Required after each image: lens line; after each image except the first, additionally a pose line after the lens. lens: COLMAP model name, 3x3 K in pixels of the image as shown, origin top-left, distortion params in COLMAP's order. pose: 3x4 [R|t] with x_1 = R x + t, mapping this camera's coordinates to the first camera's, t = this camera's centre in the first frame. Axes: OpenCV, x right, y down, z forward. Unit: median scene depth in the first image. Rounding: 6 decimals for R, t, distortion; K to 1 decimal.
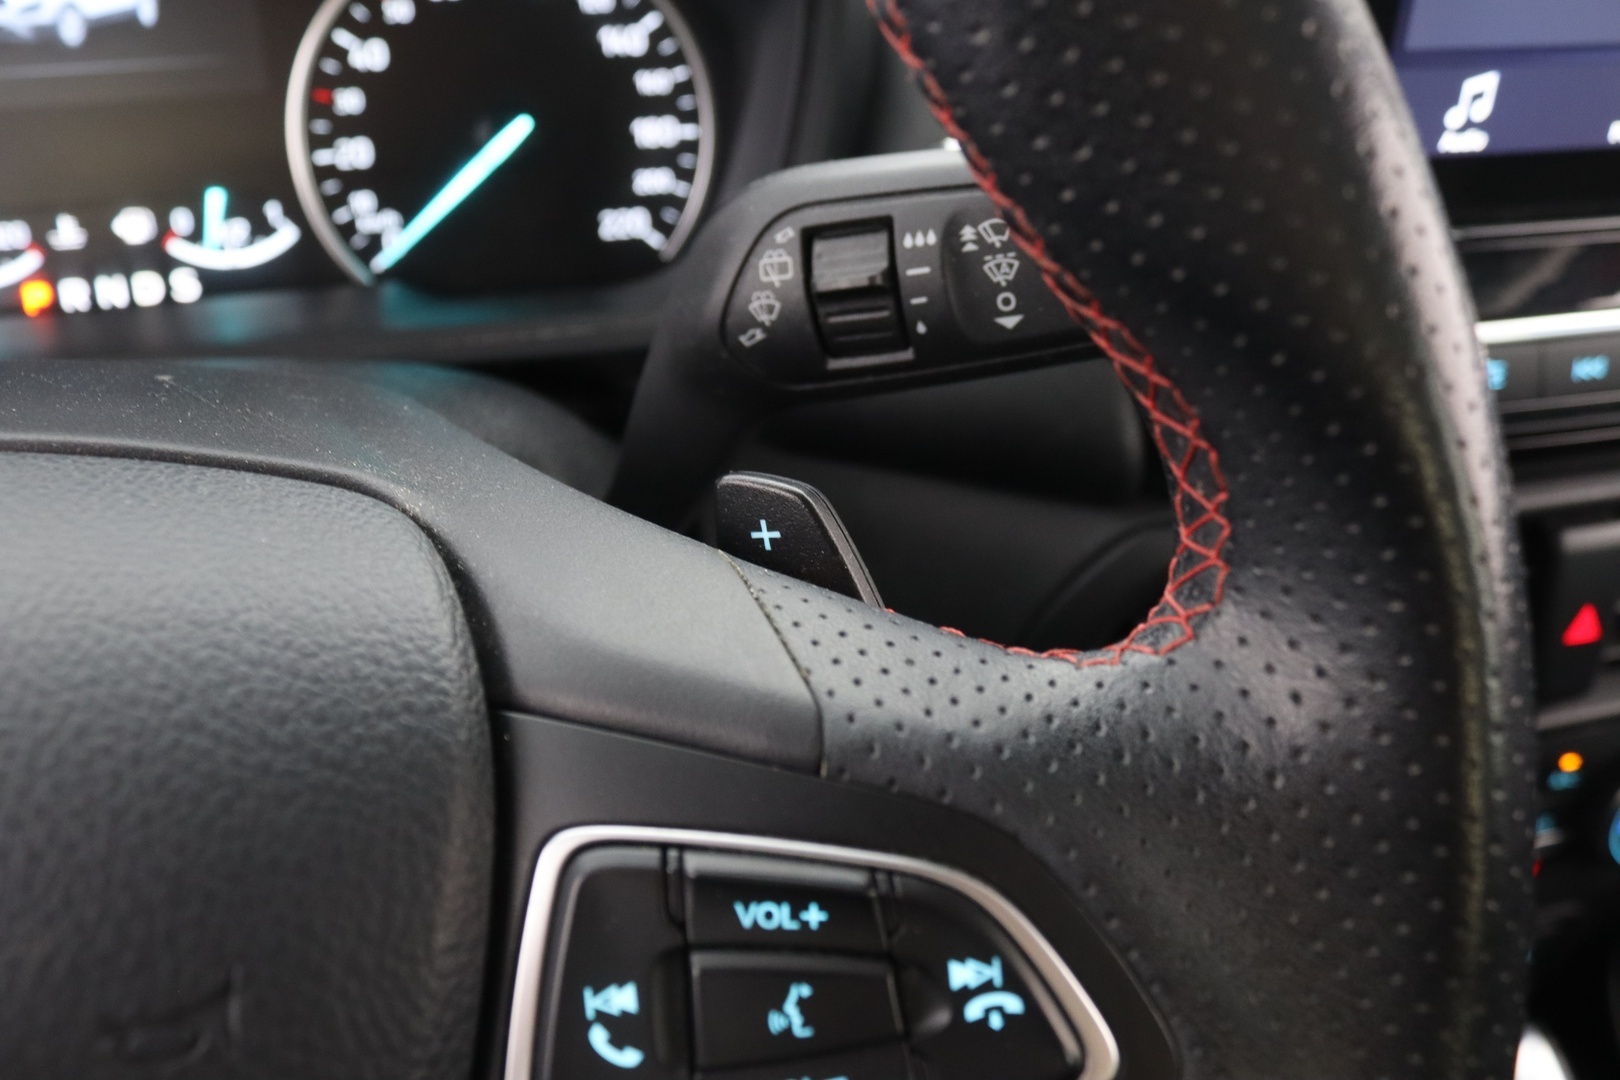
lens RADIAL K [[1395.4, 0, 810.0], [0, 1395.4, 540.0], [0, 0, 1]] dist [-0.164498, 0.133712]
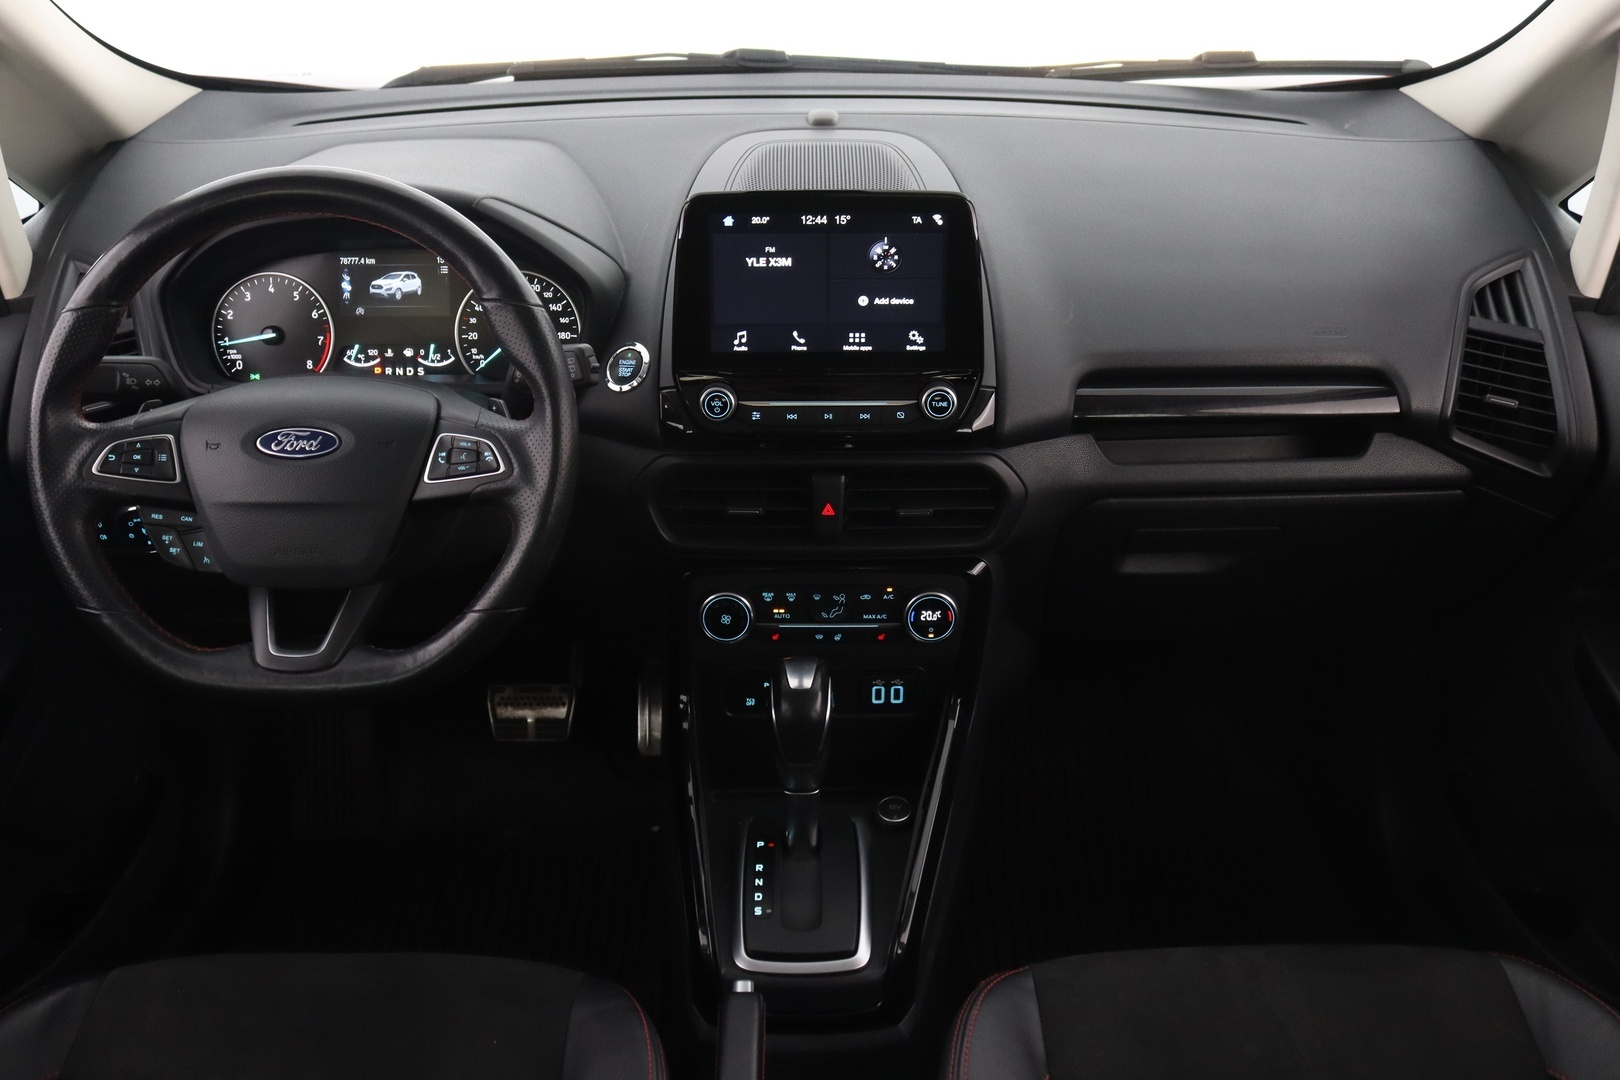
lens RADIAL K [[1594.8, 0, 788.5], [0, 1594.8, 545.0], [0, 0, 1]] dist [-0.111481, 0.013759]
pose [[0.966985, 0.087387, -0.239381, 2.302052], [-0.121247, 0.983997, -0.130571, 1.051069], [0.224141, 0.155285, 0.962106, -4.126212]]
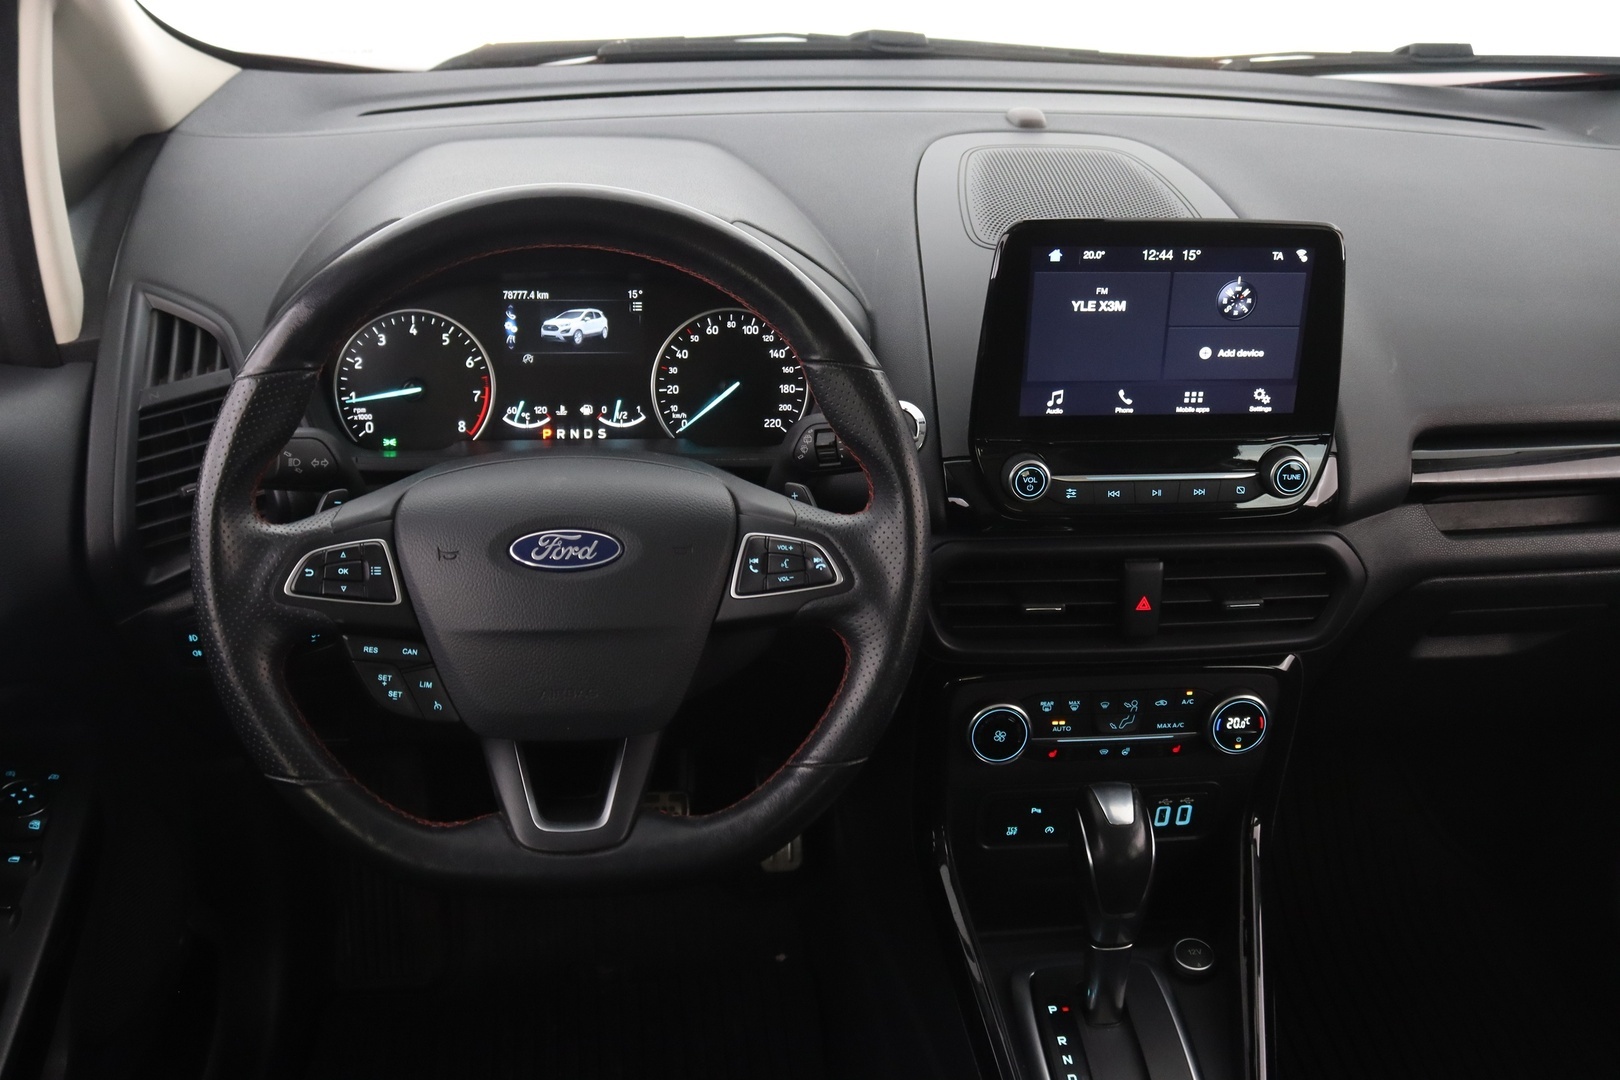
lens RADIAL K [[1718.1, 0, 779.0], [0, 1718.1, 532.0], [0, 0, 1]] dist [-0.108473, 0.051613]
pose [[0.989231, 0.067860, -0.129683, 0.537948], [-0.087280, 0.984753, -0.150480, 0.792125], [0.117494, 0.160178, 0.980071, -3.690403]]
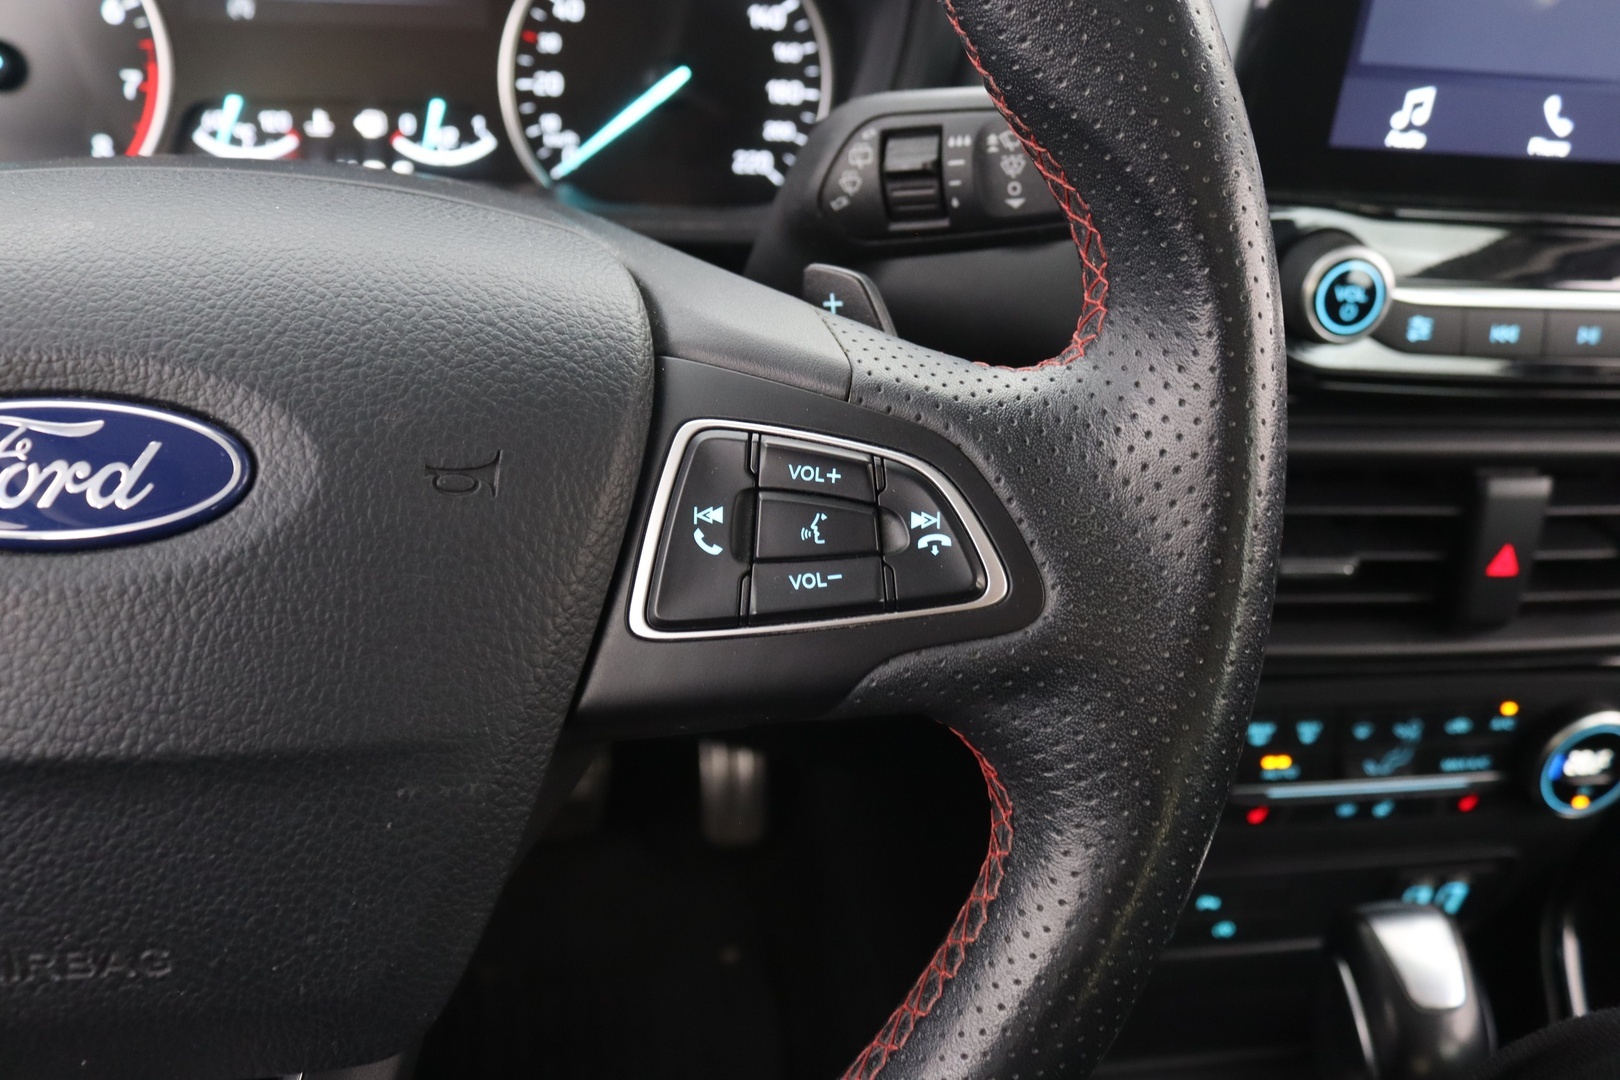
lens RADIAL K [[1417.5, 0, 810.0], [0, 1417.5, 540.0], [0, 0, 1]] dist [-0.154899, 0.120307]
pose [[0.992524, 0.106020, -0.060465, 0.054028], [-0.107832, 0.993788, -0.027528, 0.249593], [0.057171, 0.033842, 0.997791, -0.454467]]
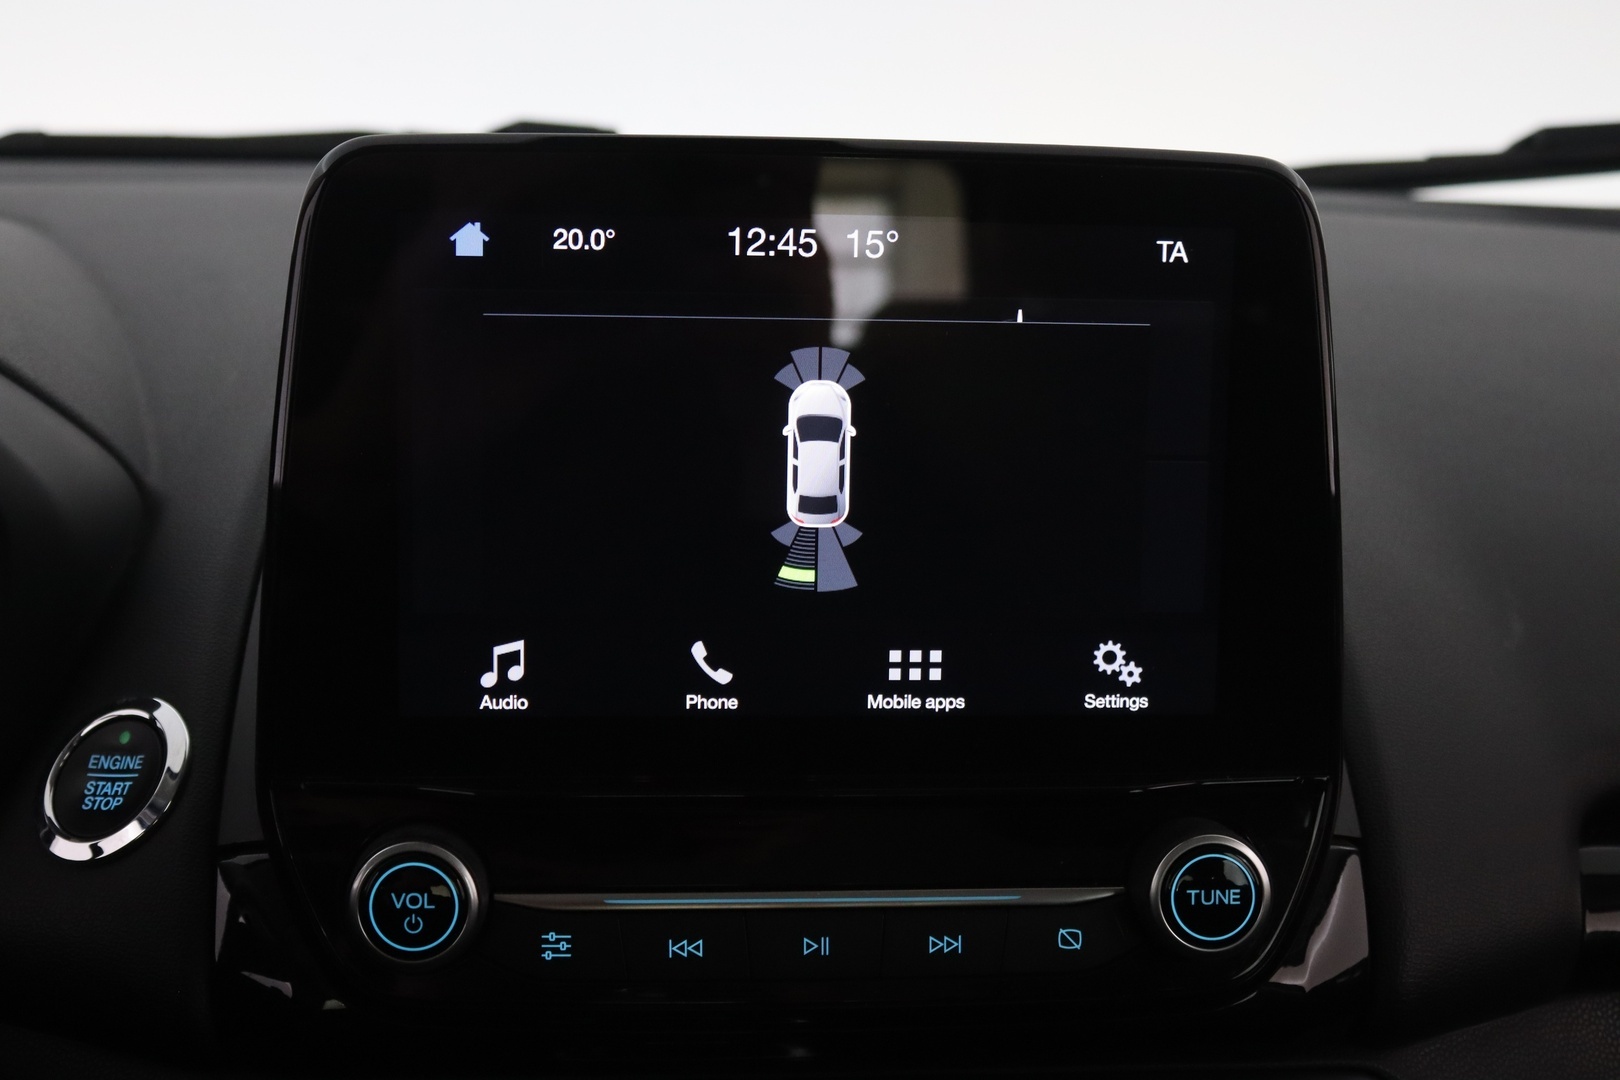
lens RADIAL K [[2128.6, 0, 810.0], [0, 2128.6, 540.0], [0, 0, 1]] dist [-0.029208, -0.031120]
pose [[0.988482, 0.032464, -0.147813, 1.296928], [-0.089292, 0.913702, -0.396453, 0.284060], [0.122187, 0.405085, 0.906077, -0.658140]]
